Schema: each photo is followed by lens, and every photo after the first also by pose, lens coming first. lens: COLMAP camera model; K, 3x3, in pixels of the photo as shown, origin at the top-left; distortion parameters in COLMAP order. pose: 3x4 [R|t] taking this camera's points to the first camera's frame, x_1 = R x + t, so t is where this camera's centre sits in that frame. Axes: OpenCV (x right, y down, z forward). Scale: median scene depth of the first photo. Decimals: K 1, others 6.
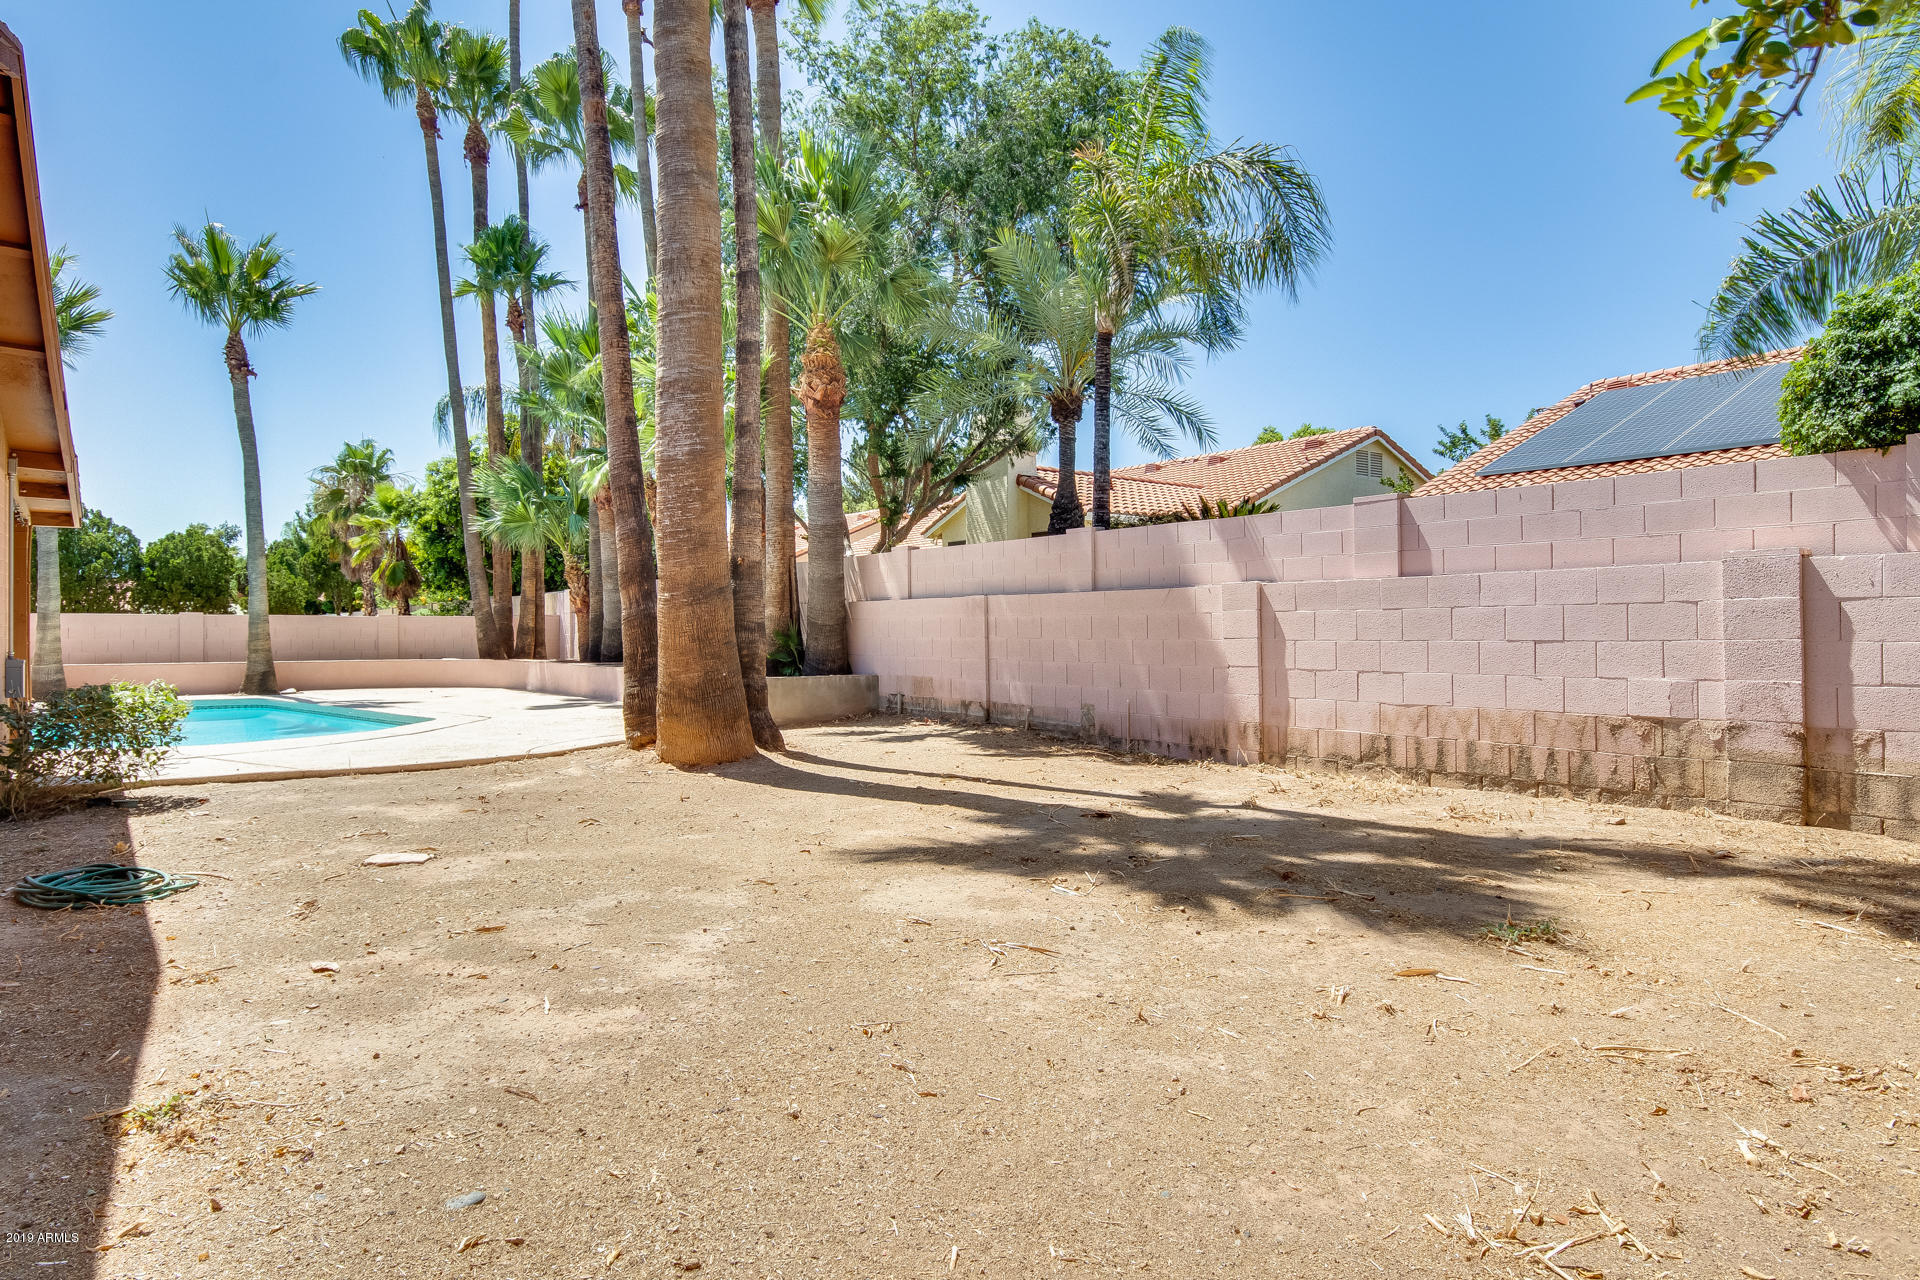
lens RADIAL K [[1165.7, 0, 928.4], [0, 1165.7, 627.4], [0, 0, 1]] dist [0.002199, -0.000455]
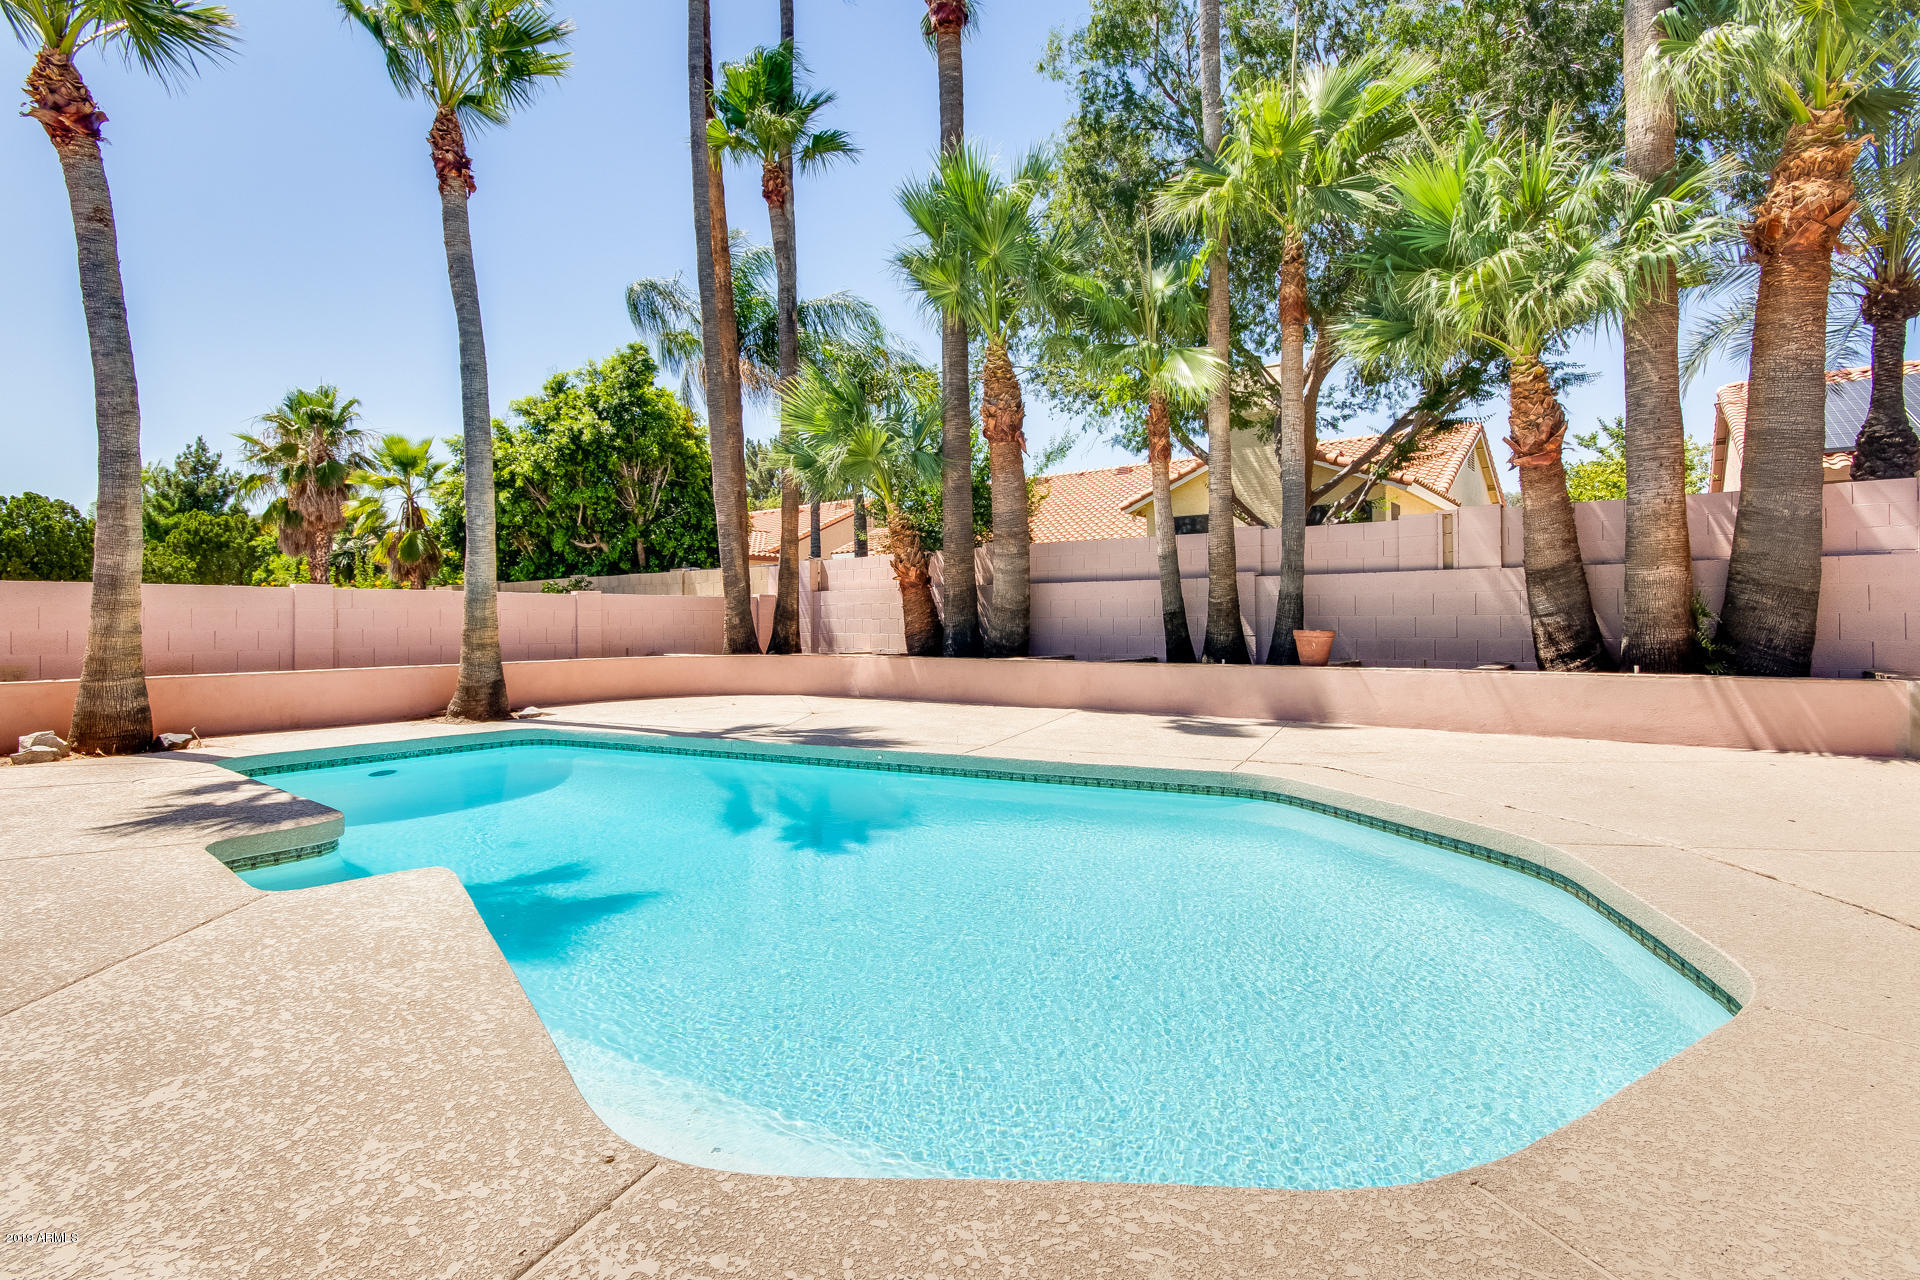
lens RADIAL K [[902.2, 0, 932.8], [0, 902.2, 634.7], [0, 0, 1]] dist [0.003976, -0.001257]
pose [[0.955624, -0.008097, 0.294479, -0.487451], [0.002331, 0.999799, 0.019927, 0.005141], [-0.294581, -0.018356, 0.955450, 0.481903]]
